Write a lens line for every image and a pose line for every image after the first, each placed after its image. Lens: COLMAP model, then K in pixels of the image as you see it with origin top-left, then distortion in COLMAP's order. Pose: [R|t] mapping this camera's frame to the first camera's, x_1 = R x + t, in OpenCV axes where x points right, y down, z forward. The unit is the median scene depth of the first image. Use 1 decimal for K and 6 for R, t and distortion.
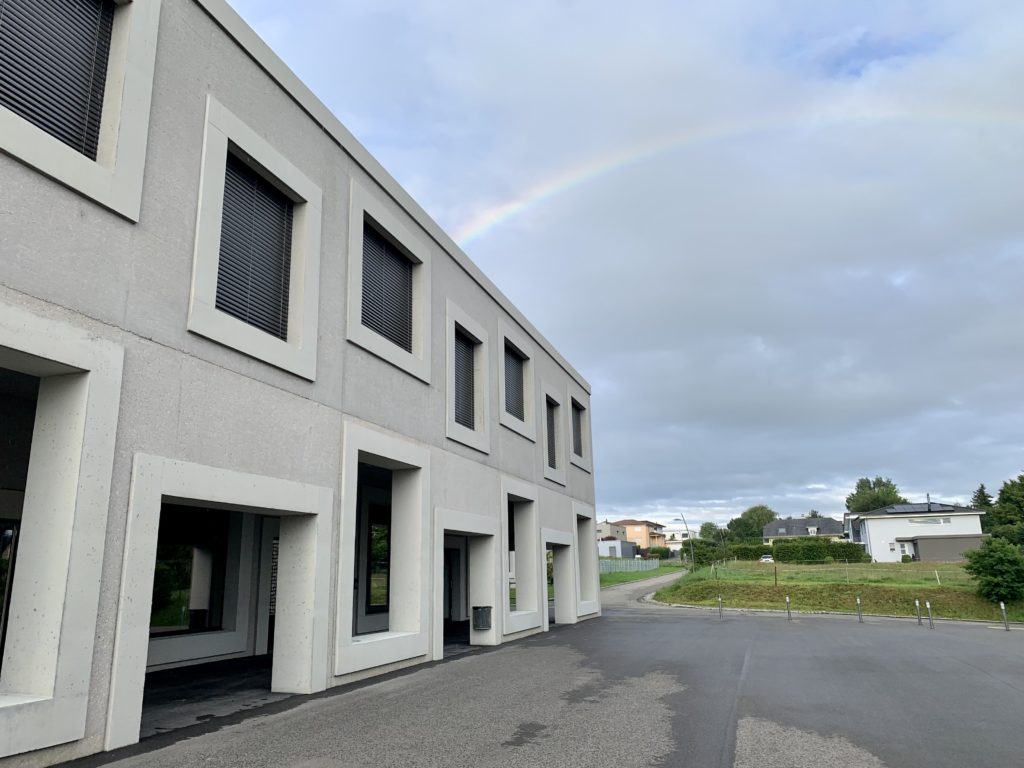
lens RADIAL K [[790.6, 0, 512.0], [0, 790.6, 384.0], [0, 0, 1]] dist [0.077698, -0.064550]
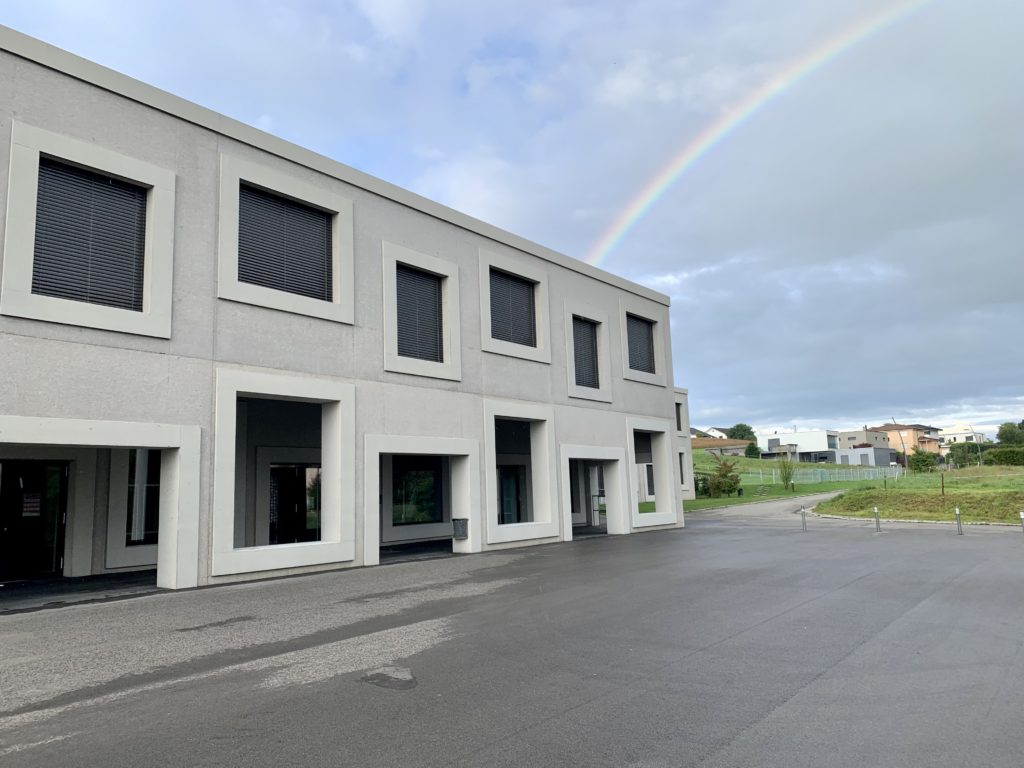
lens RADIAL K [[790.6, 0, 512.0], [0, 790.6, 384.0], [0, 0, 1]] dist [0.077698, -0.064550]
pose [[0.934845, -0.061532, -0.349683, 0.422504], [0.098737, 0.991075, 0.089568, 0.004941], [0.341050, -0.118258, 0.932577, 0.028504]]
